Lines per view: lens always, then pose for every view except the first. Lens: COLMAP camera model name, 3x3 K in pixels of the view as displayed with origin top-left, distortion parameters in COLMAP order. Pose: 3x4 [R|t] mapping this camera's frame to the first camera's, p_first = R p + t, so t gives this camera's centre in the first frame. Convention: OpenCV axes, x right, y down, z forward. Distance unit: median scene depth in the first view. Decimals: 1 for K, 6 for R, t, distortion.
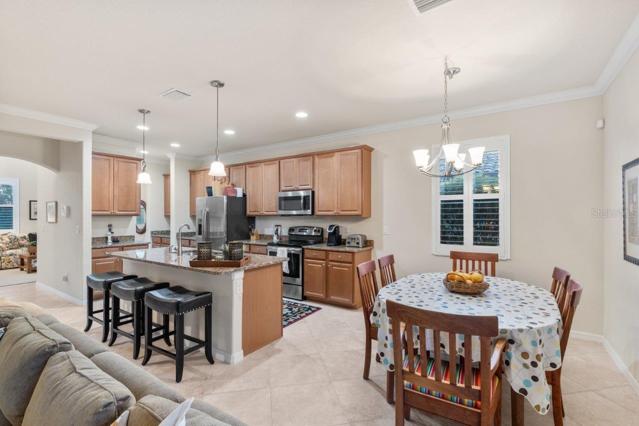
lens RADIAL K [[293.9, 0, 317.5], [0, 293.9, 212.3], [0, 0, 1]] dist [-0.000086, -0.000363]
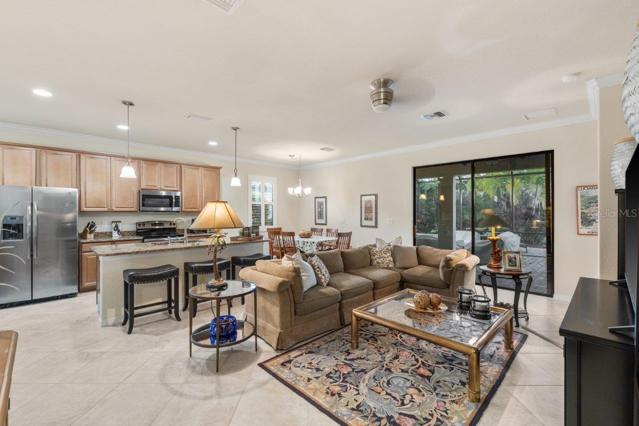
lens RADIAL K [[276.5, 0, 318.7], [0, 276.5, 211.5], [0, 0, 1]] dist [0.001128, -0.001513]
pose [[0.198402, 0.002089, 0.980118, -1.114377], [-0.008579, 0.999963, -0.000395, 0.005388], [-0.980083, -0.008330, 0.198413, 0.175720]]
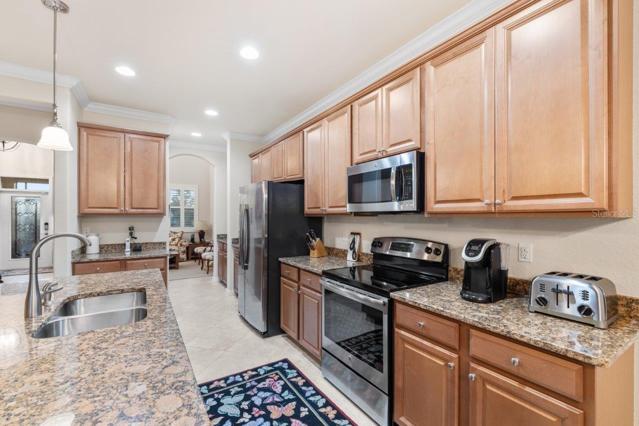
lens RADIAL K [[276.5, 0, 317.8], [0, 276.5, 216.2], [0, 0, 1]] dist [0.001128, -0.001513]
pose [[0.914703, 0.000957, -0.404125, 0.008547], [0.002361, 0.999967, 0.007711, 0.011393], [0.404119, -0.008008, 0.914671, 0.620952]]
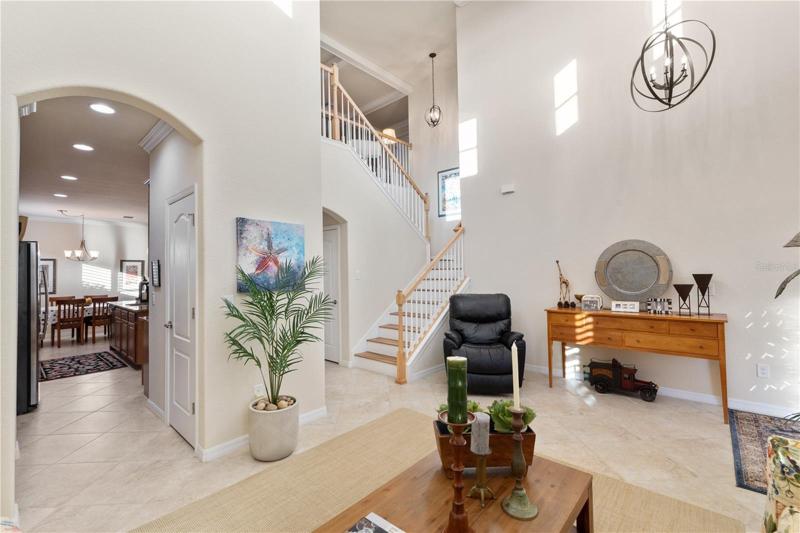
lens RADIAL K [[346.2, 0, 399.5], [0, 346.2, 264.3], [0, 0, 1]] dist [0.001128, -0.001513]
pose [[-0.989836, 0.016533, 0.141250, -1.399804], [0.011811, 0.999345, -0.034204, 0.018488], [-0.141723, -0.032188, -0.989383, 1.884505]]
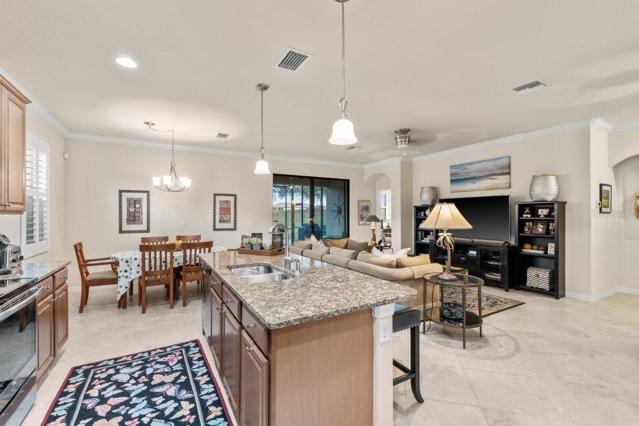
lens RADIAL K [[276.5, 0, 315.4], [0, 276.5, 210.9], [0, 0, 1]] dist [0.001128, -0.001513]
pose [[-0.899337, 0.005313, 0.437224, -0.612259], [-0.003903, 0.999789, -0.020178, 0.017396], [-0.437238, -0.019853, -0.899126, 1.176374]]
